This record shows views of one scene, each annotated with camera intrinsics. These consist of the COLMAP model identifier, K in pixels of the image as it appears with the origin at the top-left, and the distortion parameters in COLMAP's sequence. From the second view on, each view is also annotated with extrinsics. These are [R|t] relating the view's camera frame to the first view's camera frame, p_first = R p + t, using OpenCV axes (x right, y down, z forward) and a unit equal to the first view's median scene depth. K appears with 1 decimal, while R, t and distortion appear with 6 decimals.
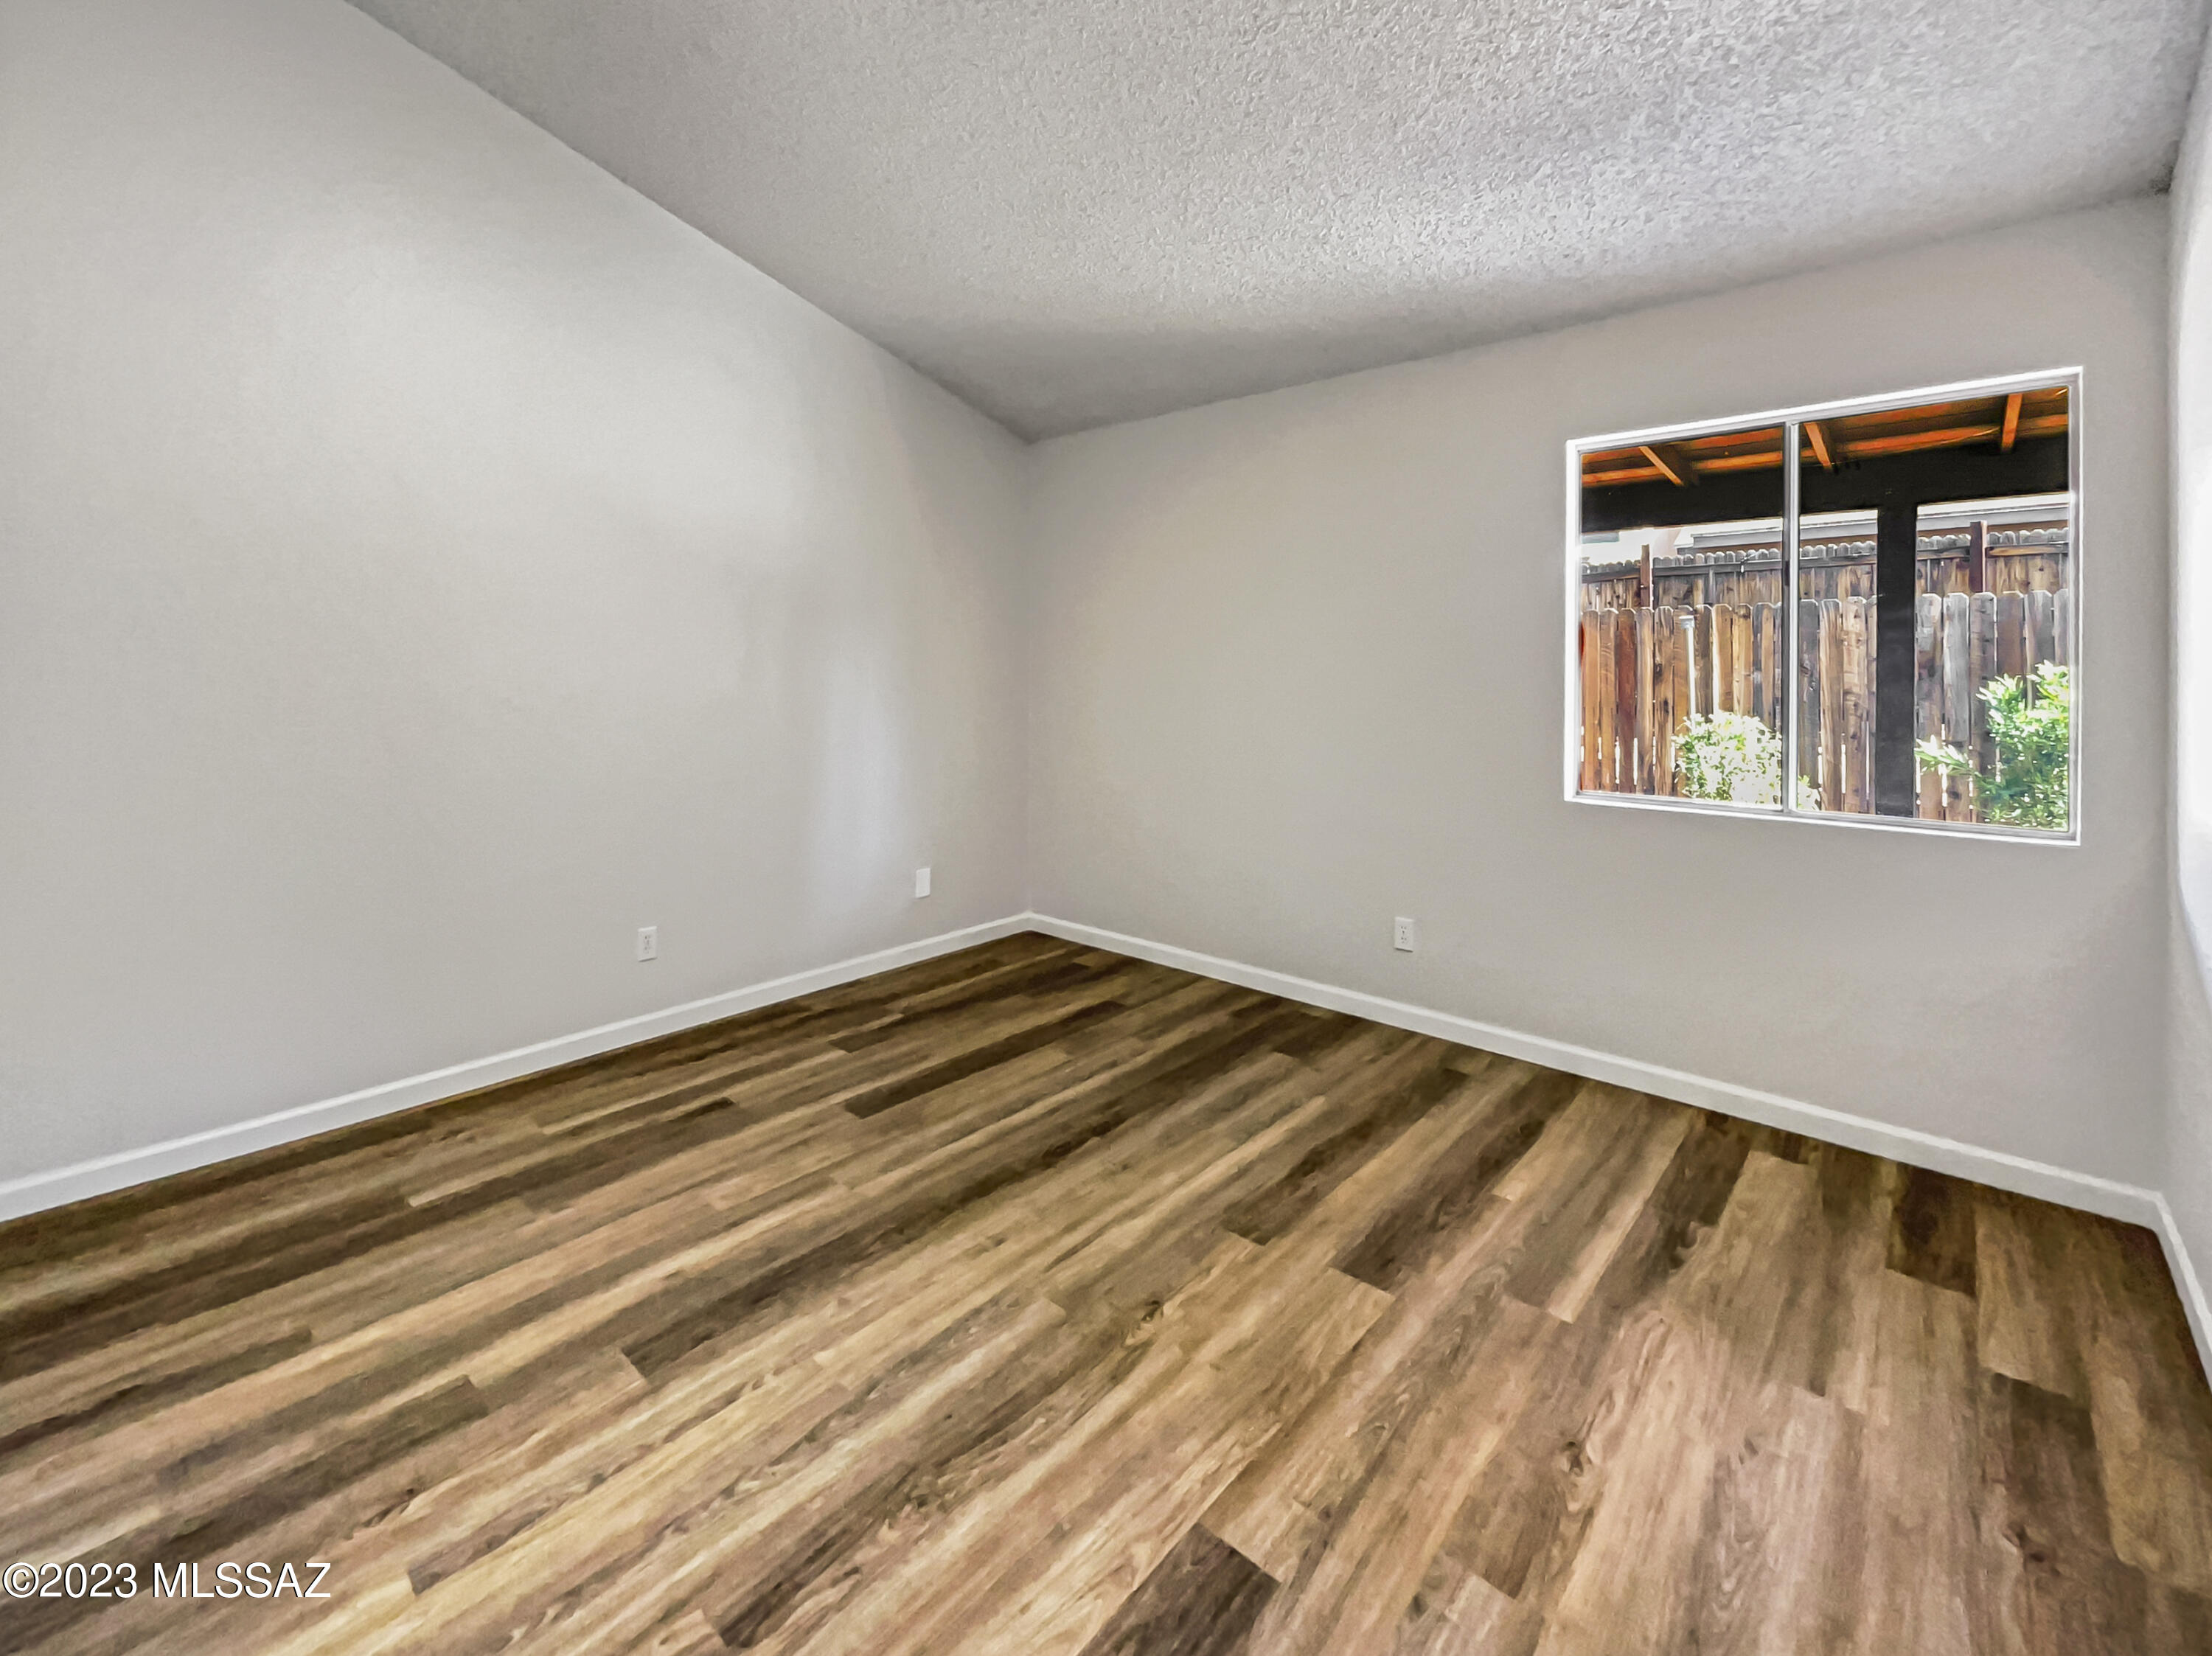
lens RADIAL K [[938.2, 0, 1101.8], [0, 938.2, 815.4], [0, 0, 1]] dist [0.002153, 0.000393]
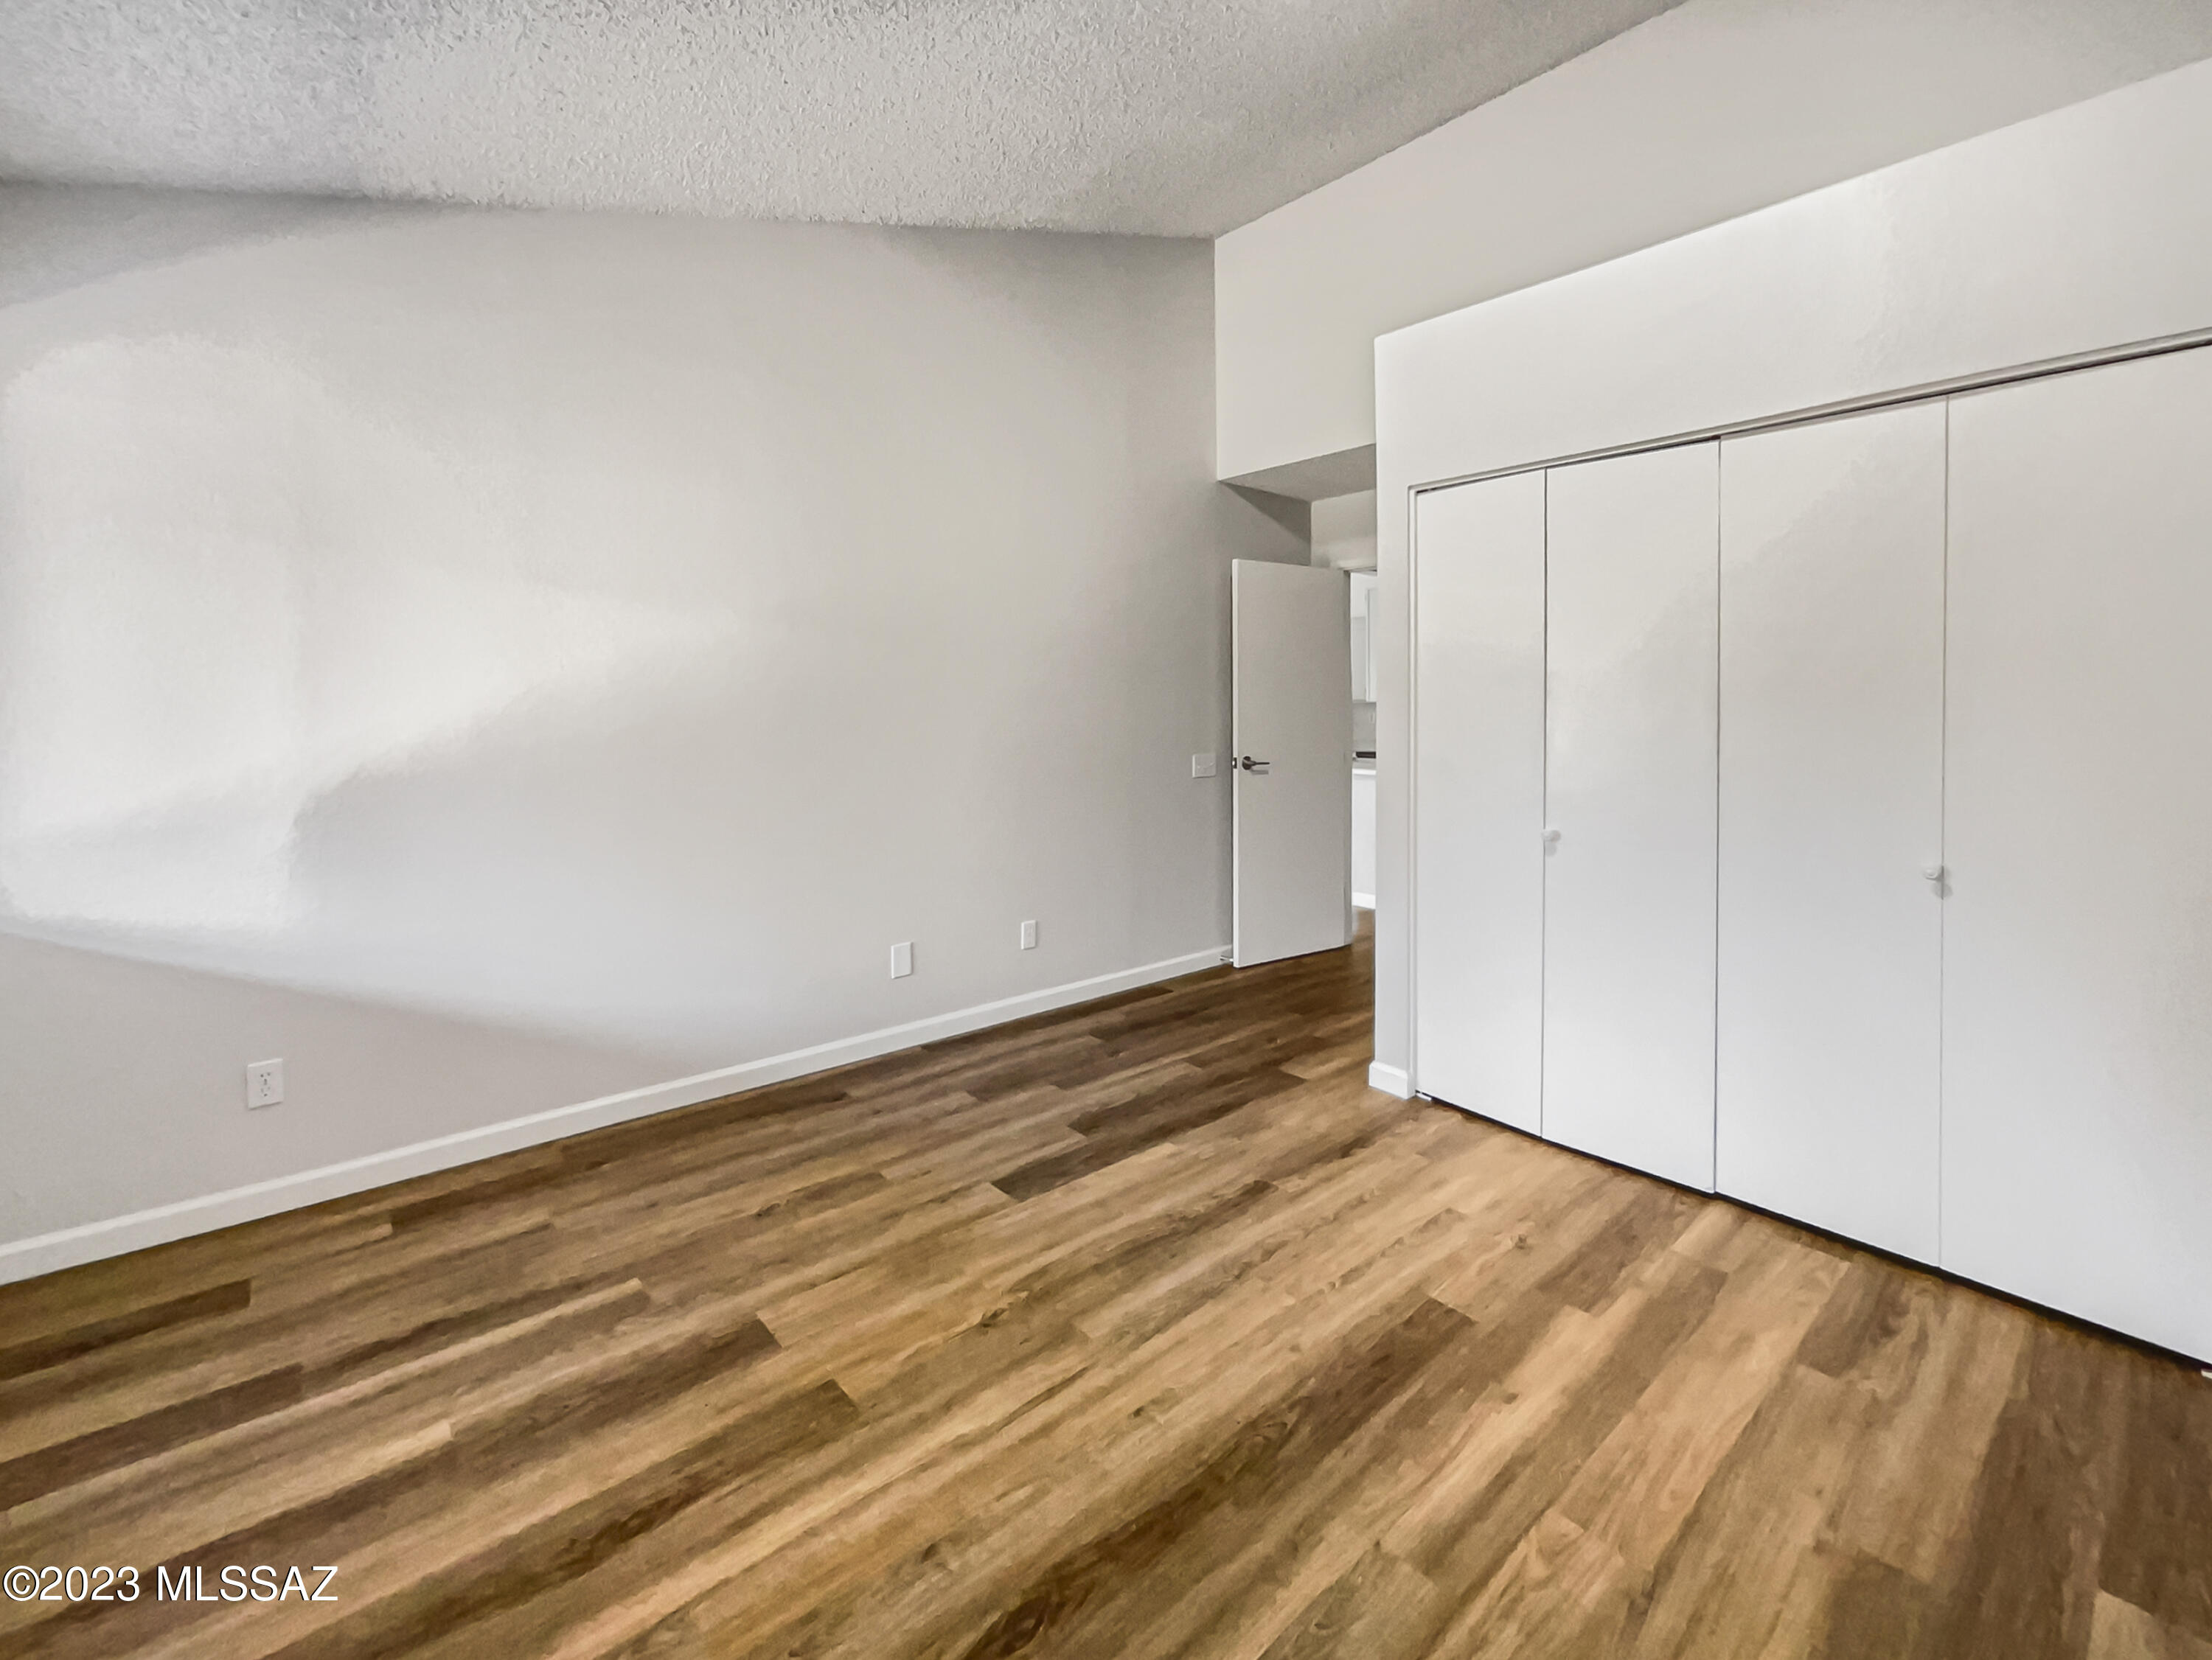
lens RADIAL K [[938.1, 0, 1101.8], [0, 938.1, 817.4], [0, 0, 1]] dist [0.002153, 0.000393]
pose [[-0.991147, -0.018675, 0.131448, -0.194862], [0.018616, 0.960729, 0.276862, -0.296473], [-0.131457, 0.276858, -0.951876, 1.829191]]
